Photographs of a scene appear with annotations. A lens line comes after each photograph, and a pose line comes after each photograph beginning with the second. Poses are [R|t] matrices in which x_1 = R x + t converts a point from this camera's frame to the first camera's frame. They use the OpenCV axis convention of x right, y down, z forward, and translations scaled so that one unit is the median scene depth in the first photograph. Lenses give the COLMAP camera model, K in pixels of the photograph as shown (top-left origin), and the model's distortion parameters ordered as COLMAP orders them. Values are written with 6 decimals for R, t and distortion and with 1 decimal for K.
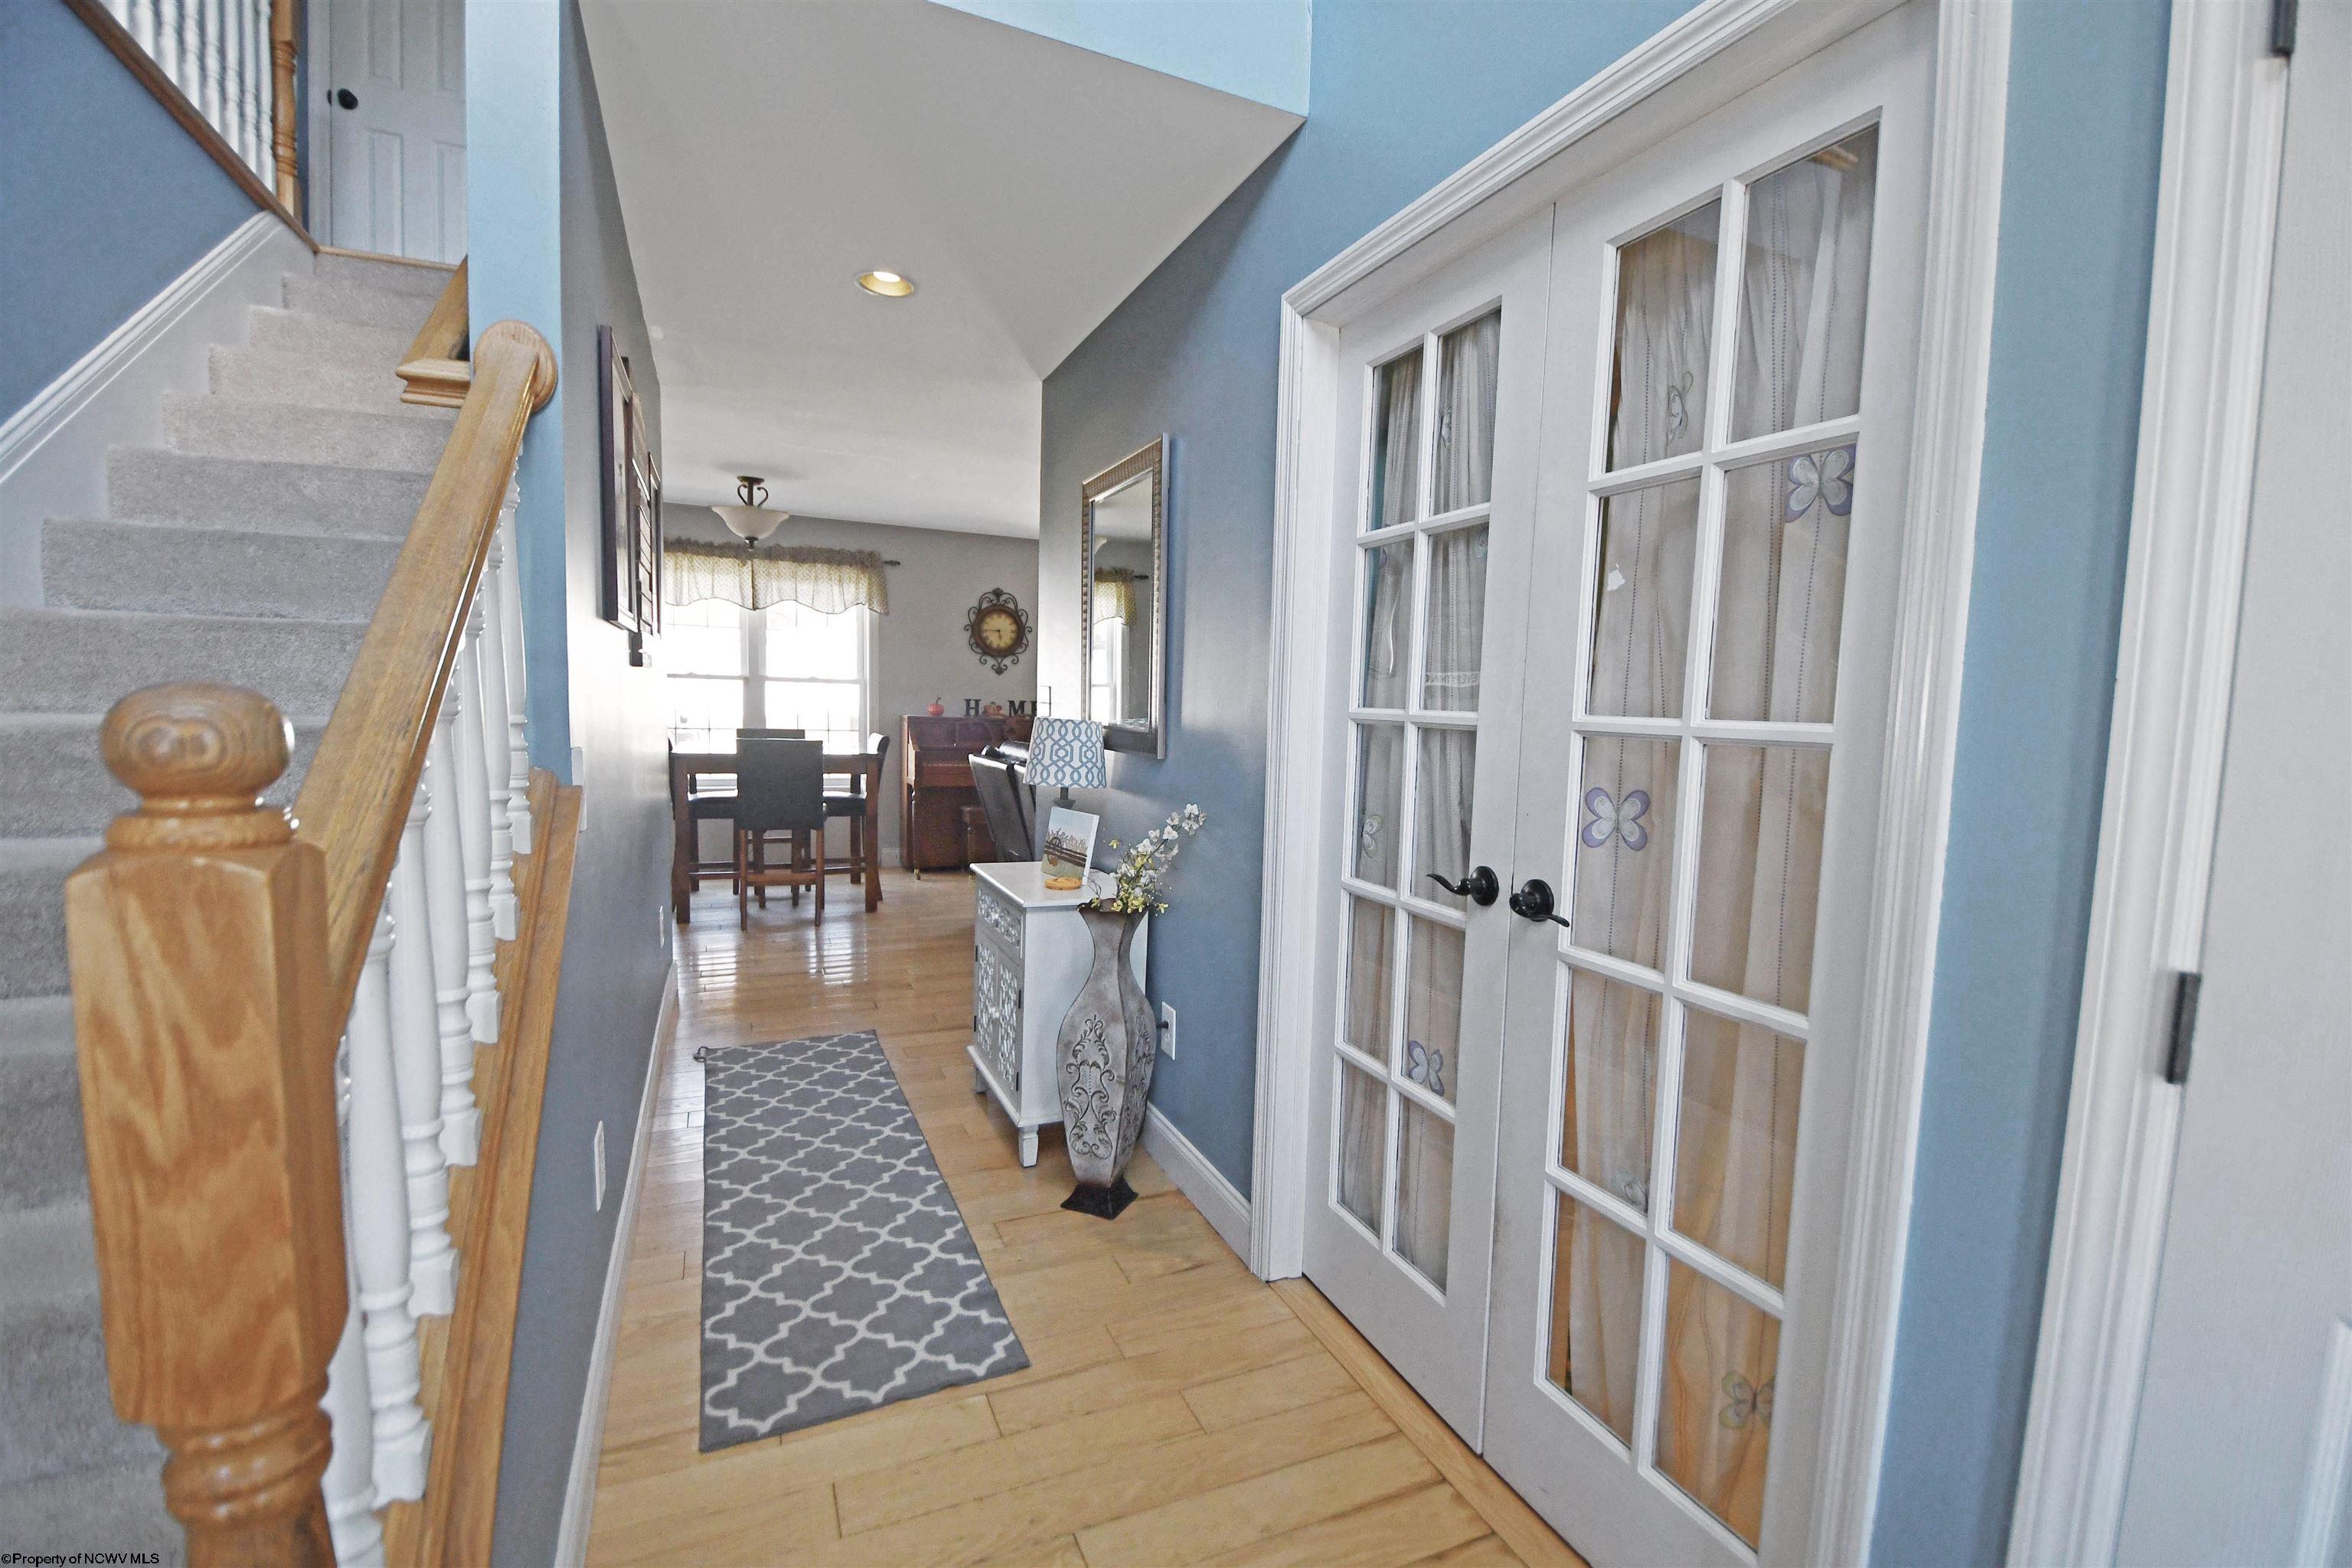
lens RADIAL K [[1026.3, 0, 1170.6], [0, 1026.3, 786.9], [0, 0, 1]] dist [0.001389, -0.000002]
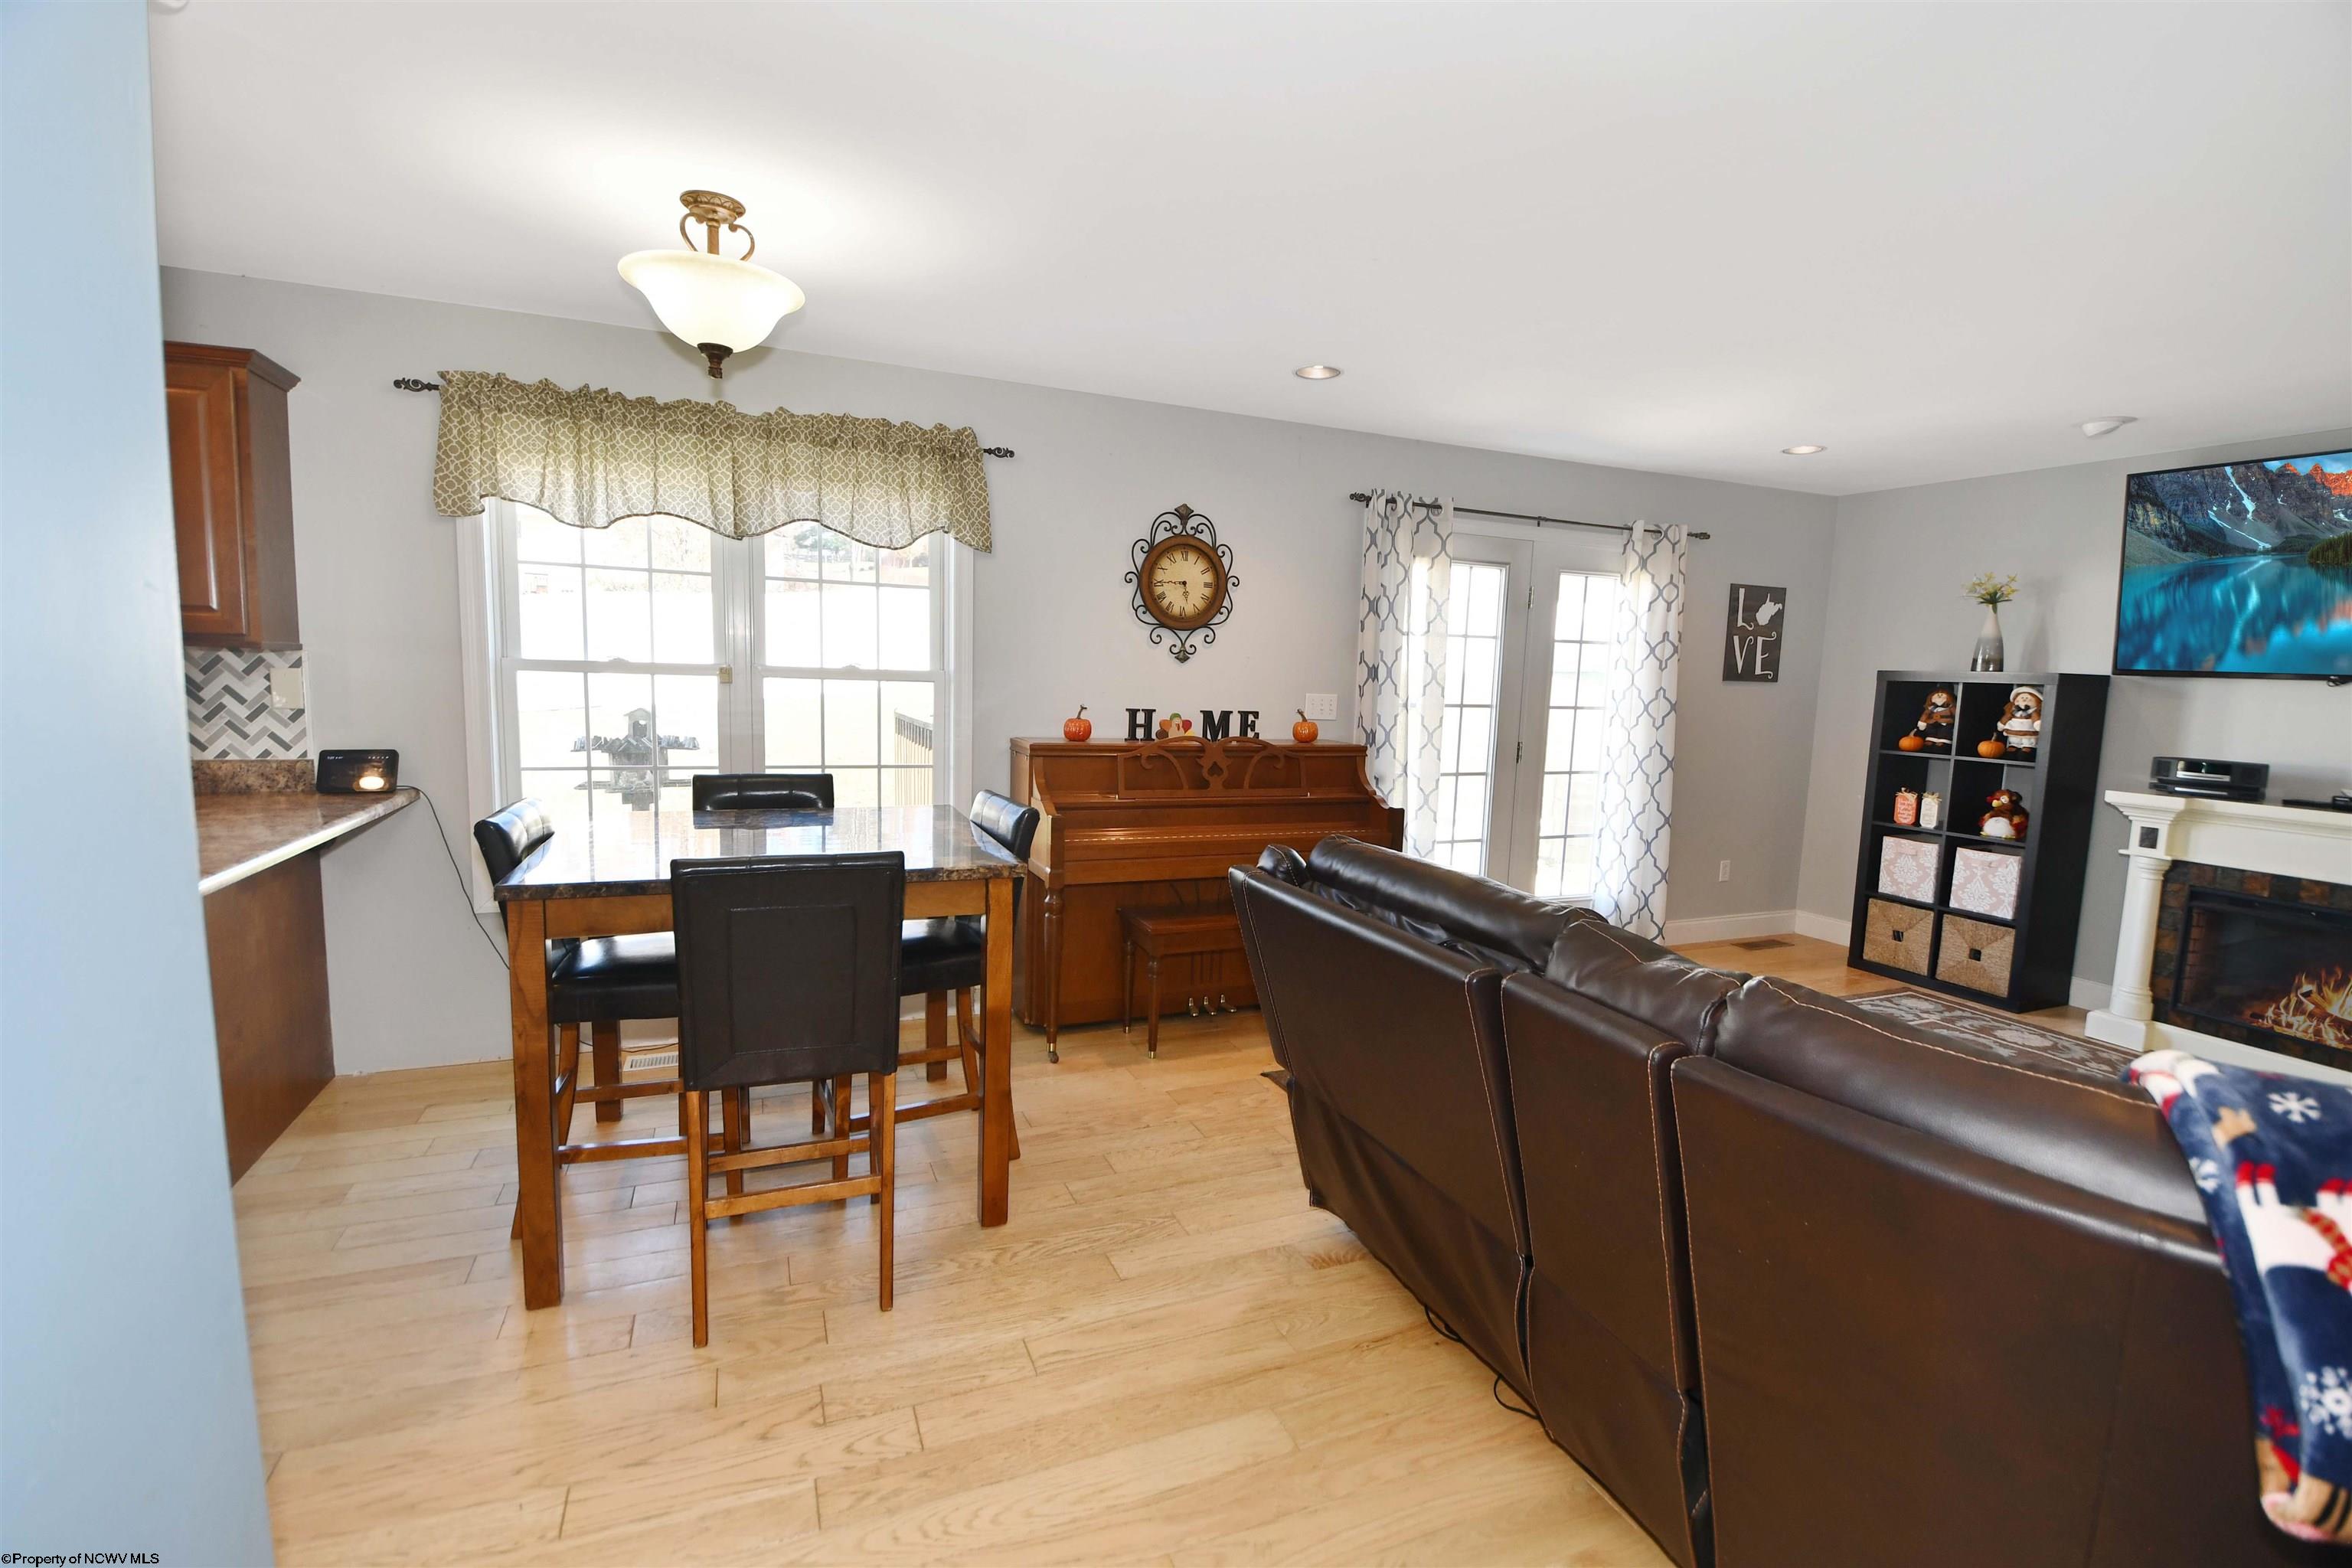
lens RADIAL K [[1026.3, 0, 1180.7], [0, 1026.3, 775.5], [0, 0, 1]] dist [0.001389, -0.000002]
pose [[0.999945, 0.009863, -0.003495, -0.169759], [-0.009736, 0.999346, 0.034830, -0.069166], [0.003836, -0.034794, 0.999387, 0.452587]]
